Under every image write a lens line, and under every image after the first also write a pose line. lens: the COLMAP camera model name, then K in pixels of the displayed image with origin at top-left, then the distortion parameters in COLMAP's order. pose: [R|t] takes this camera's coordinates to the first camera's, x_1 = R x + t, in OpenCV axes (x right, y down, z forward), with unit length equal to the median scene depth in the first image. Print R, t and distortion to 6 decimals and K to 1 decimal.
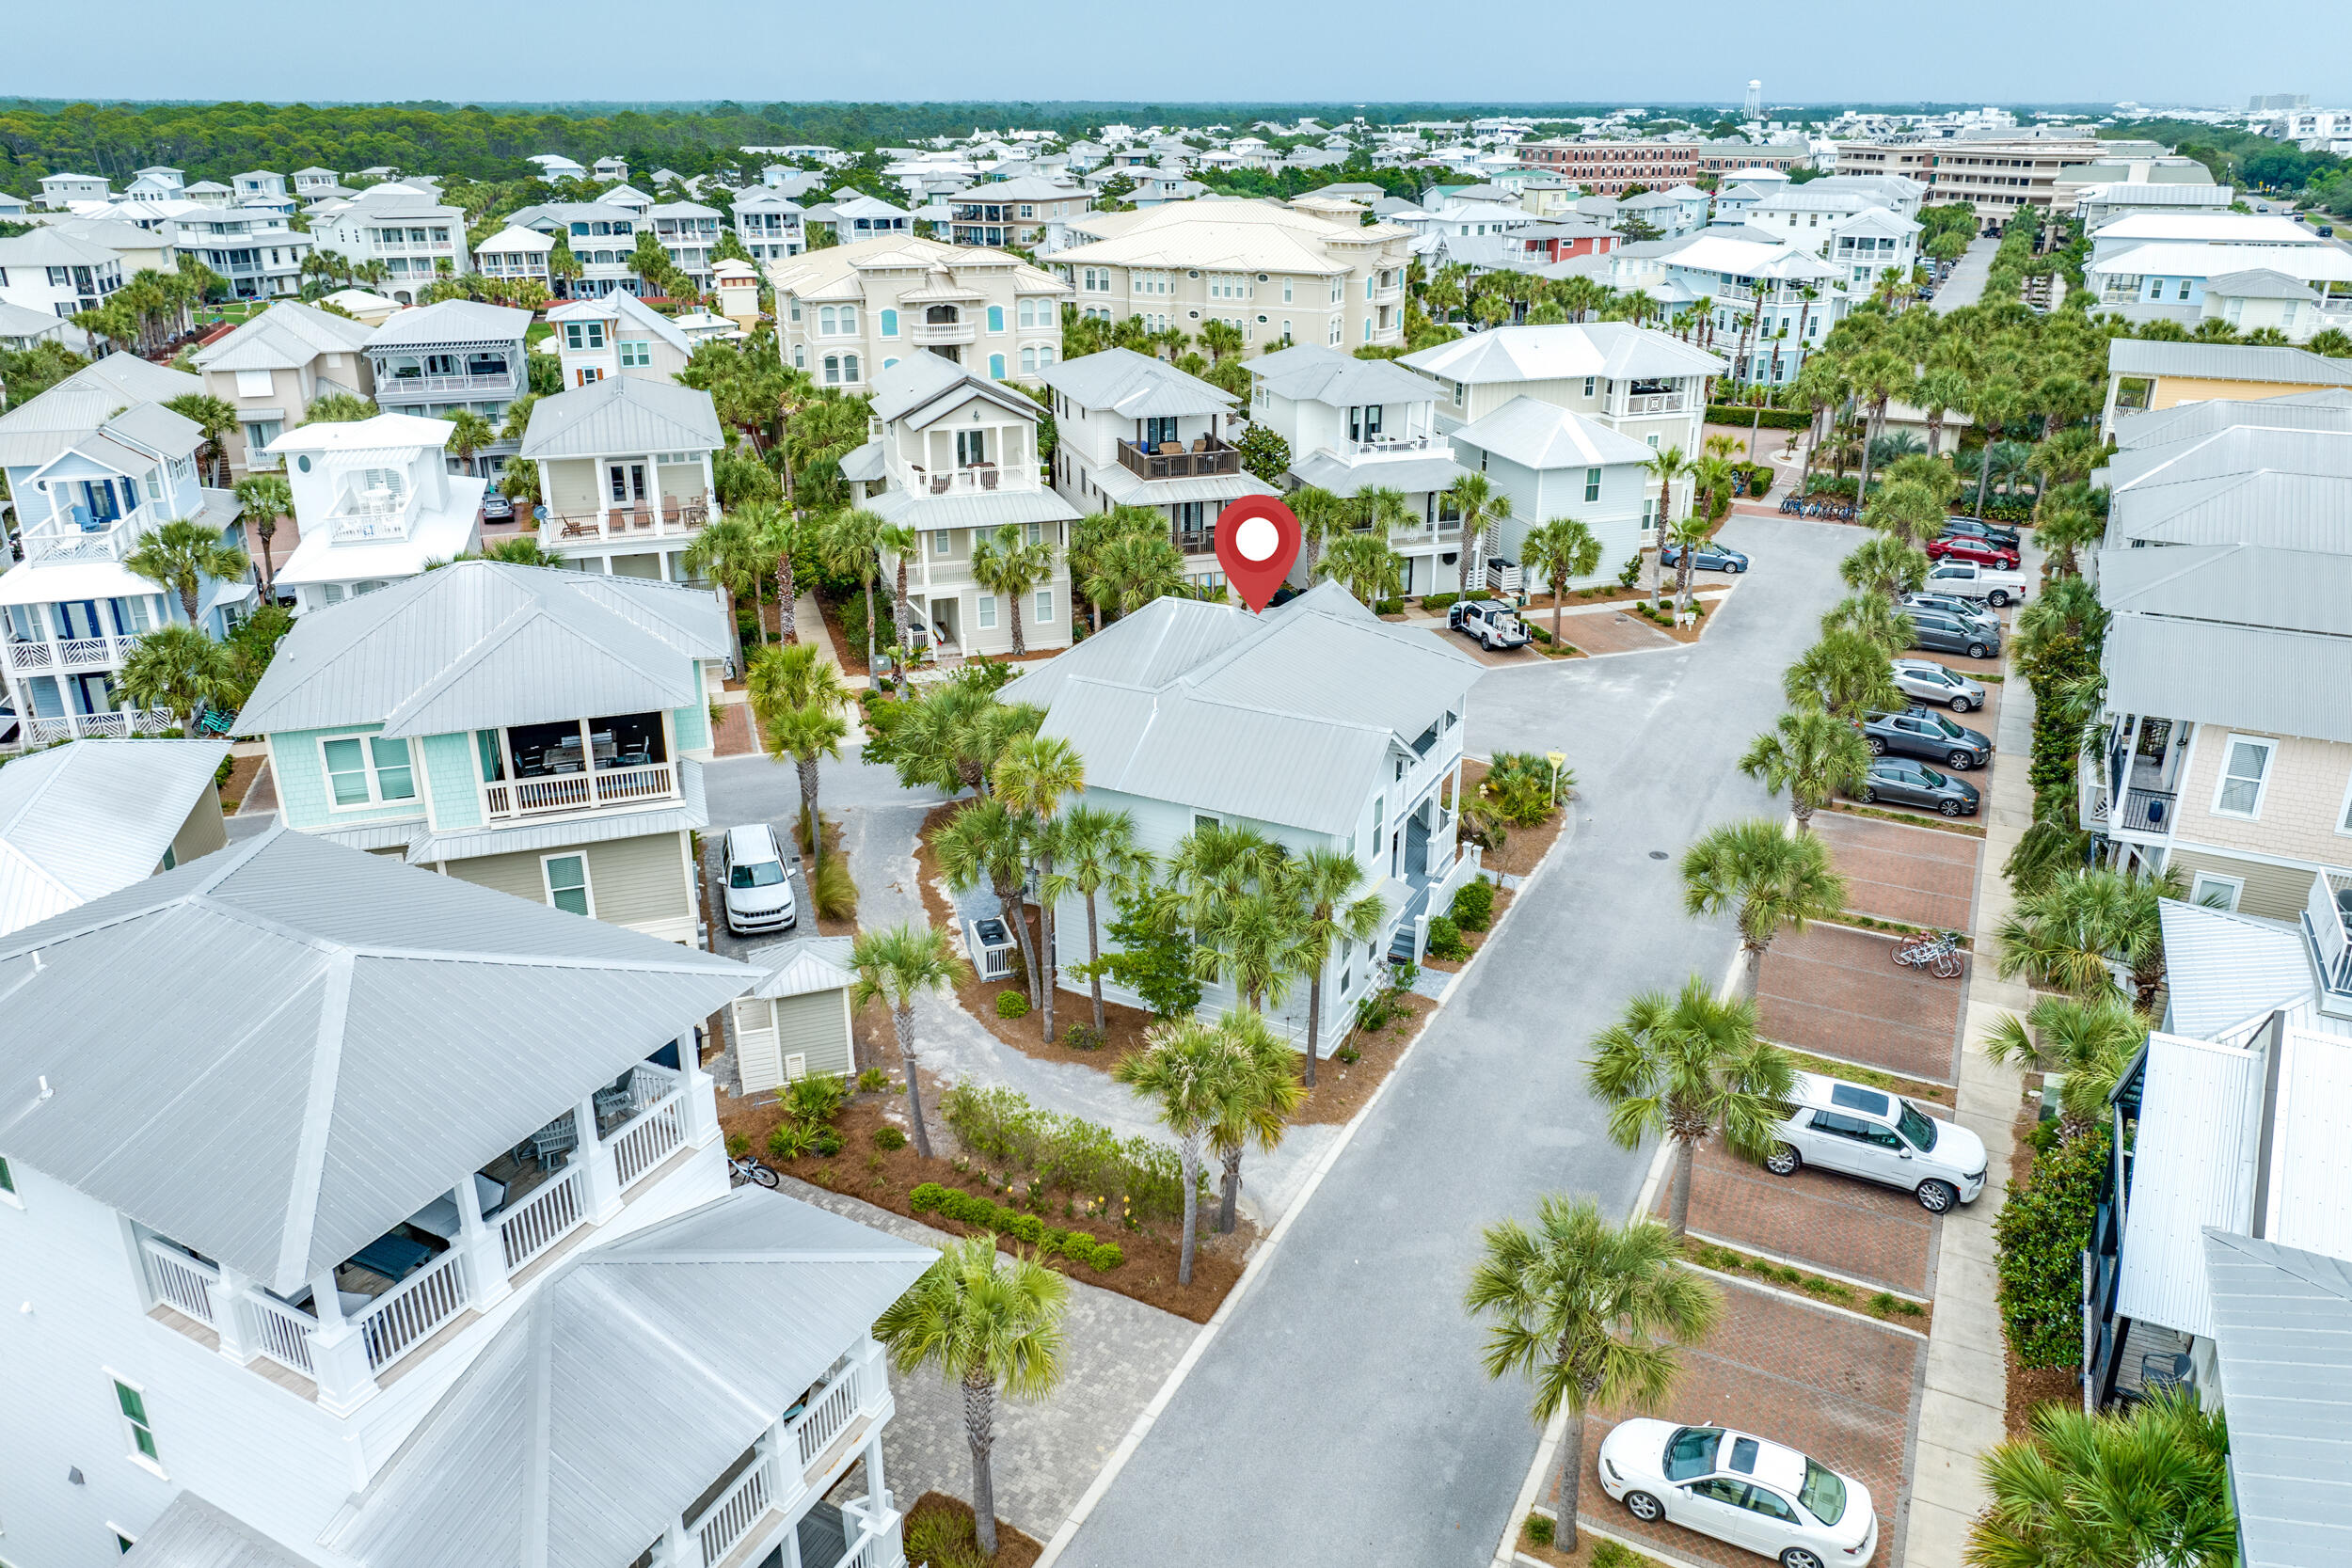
lens RADIAL K [[1768.7, 0, 1175.9], [0, 1768.7, 813.5], [0, 0, 1]] dist [-0.000376, -0.015613]
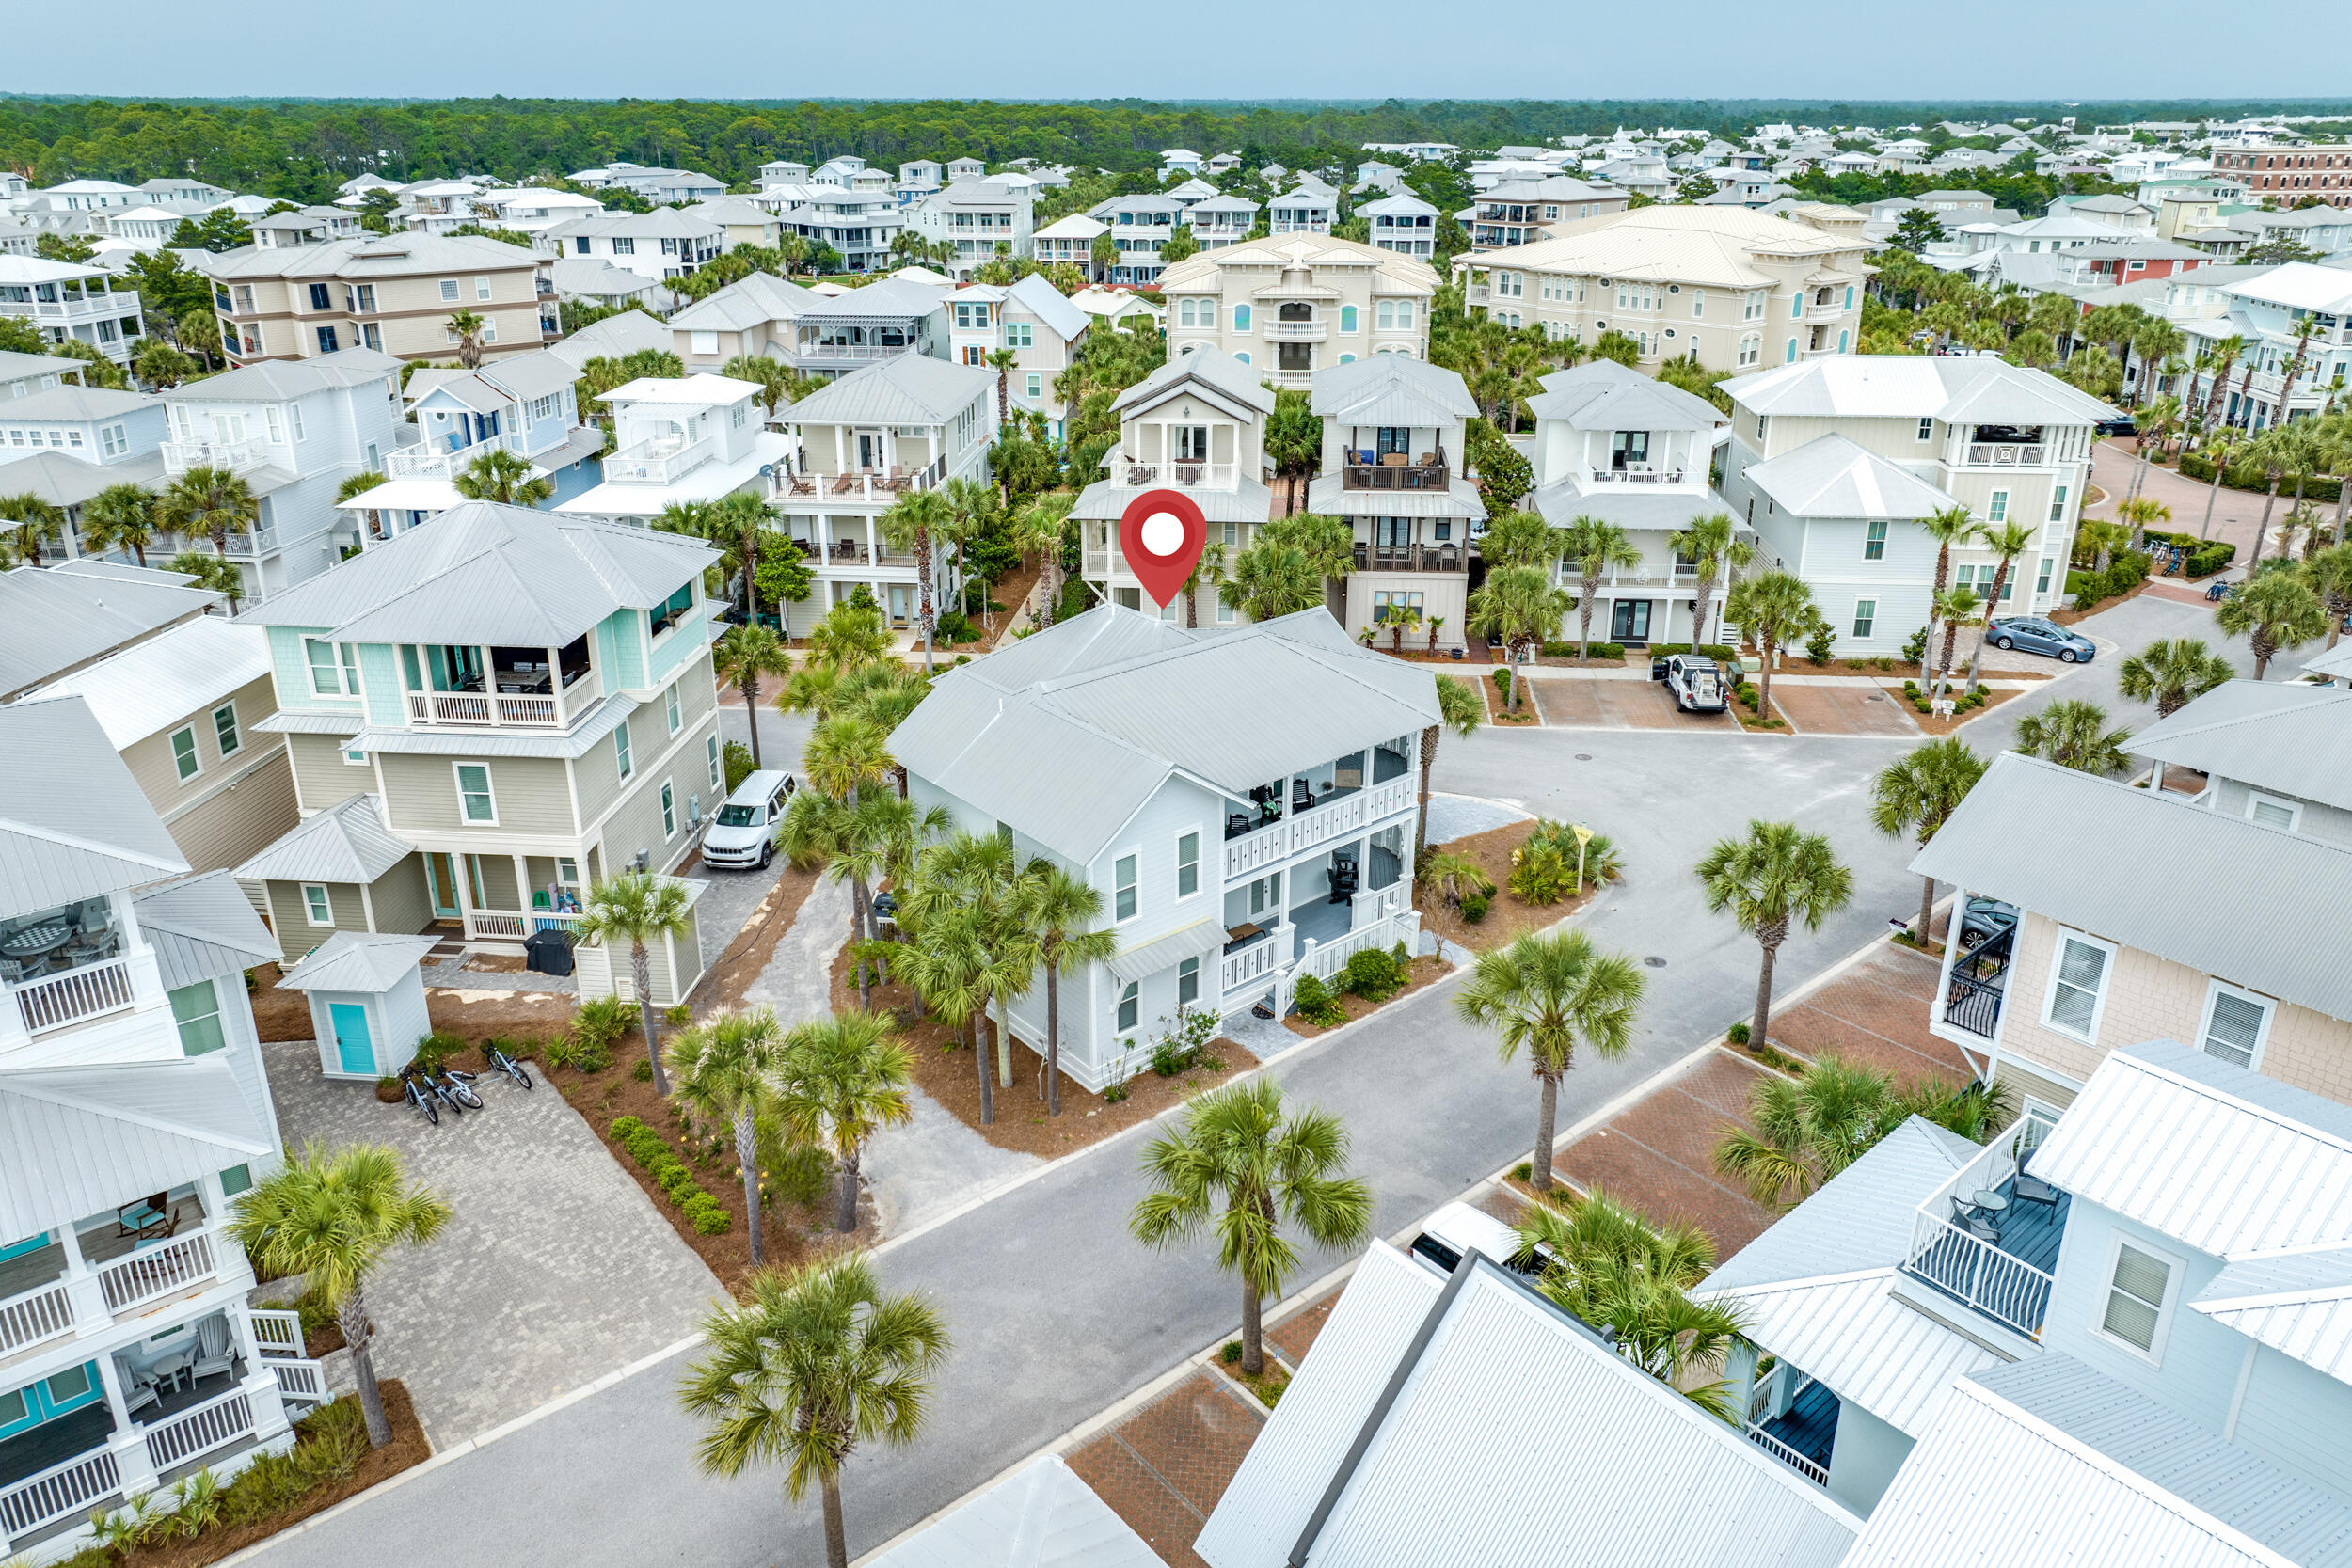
lens RADIAL K [[1762.1, 0, 1176.0], [0, 1762.1, 784.0], [0, 0, 1]] dist [-0.001462, -0.008449]
pose [[0.904967, 0.152187, -0.397332, 0.244454], [-0.156792, 0.987407, 0.021087, -0.027665], [0.395538, 0.043215, 0.917432, 0.065893]]
